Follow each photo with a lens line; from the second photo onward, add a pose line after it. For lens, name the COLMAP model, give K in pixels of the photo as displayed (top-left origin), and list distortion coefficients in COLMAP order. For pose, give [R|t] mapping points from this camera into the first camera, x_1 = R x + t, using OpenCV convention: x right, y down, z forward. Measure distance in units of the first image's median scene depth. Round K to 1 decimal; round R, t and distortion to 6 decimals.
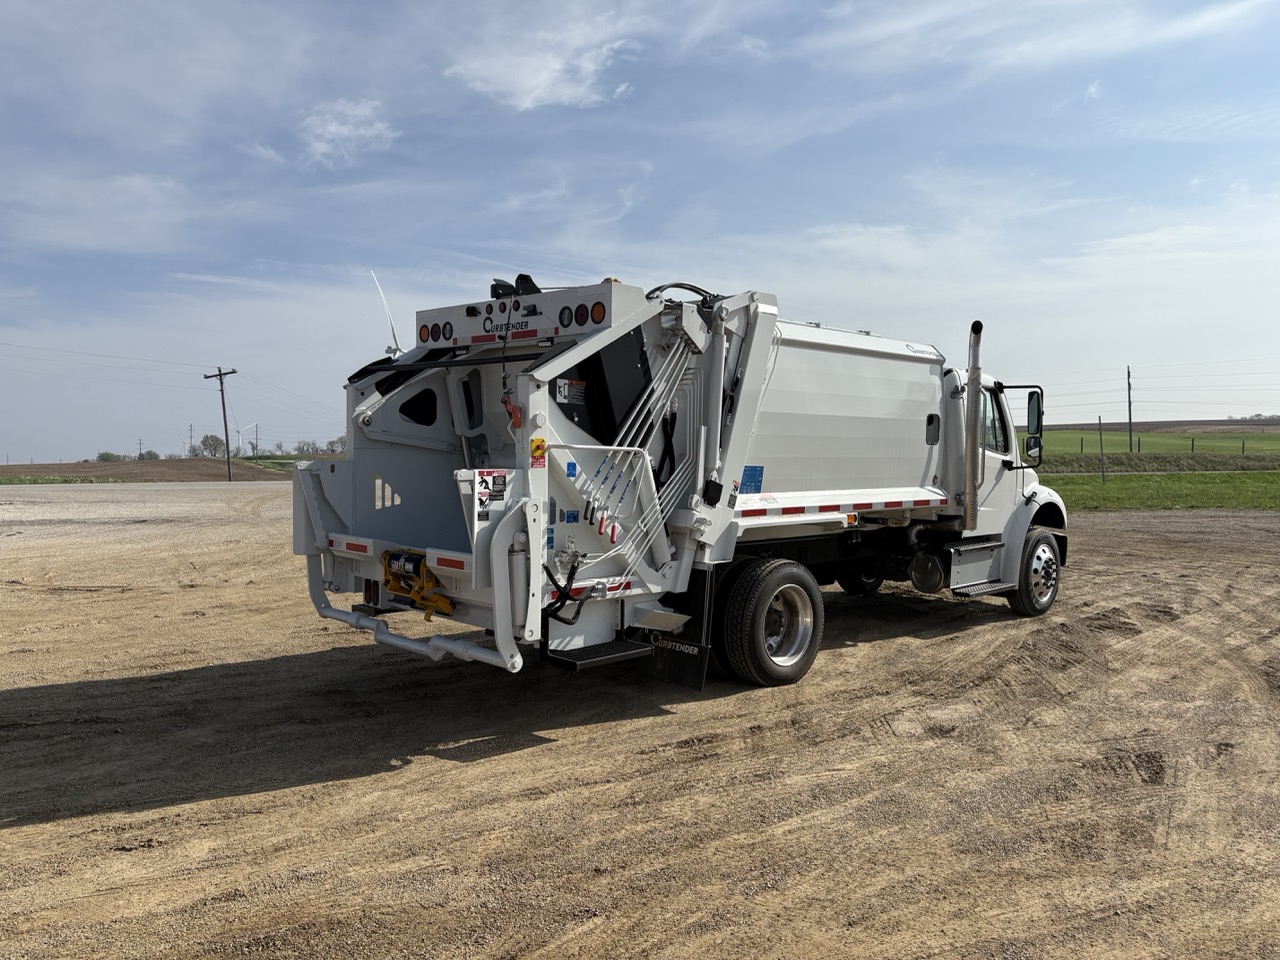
lens RADIAL K [[963.3, 0, 645.8], [0, 963.3, 485.6], [0, 0, 1]] dist [0.052295, -0.044453]
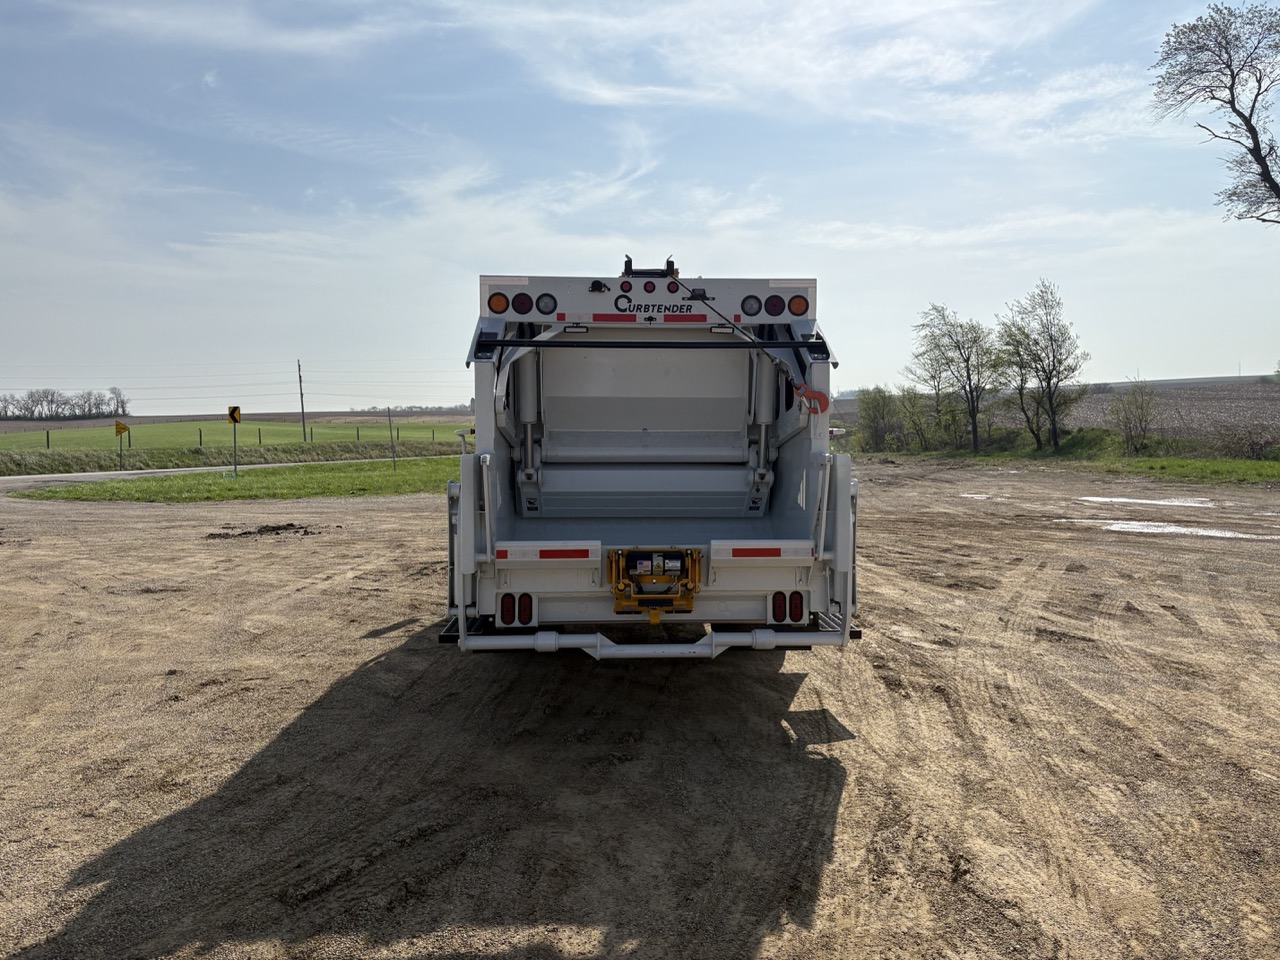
lens RADIAL K [[963.3, 0, 651.0], [0, 963.3, 474.5], [0, 0, 1]] dist [0.052295, -0.044453]
pose [[0.667801, -0.044147, 0.743029, -0.987634], [0.045110, 0.998805, 0.018801, -0.021138], [-0.742971, 0.020963, 0.668995, 0.425839]]
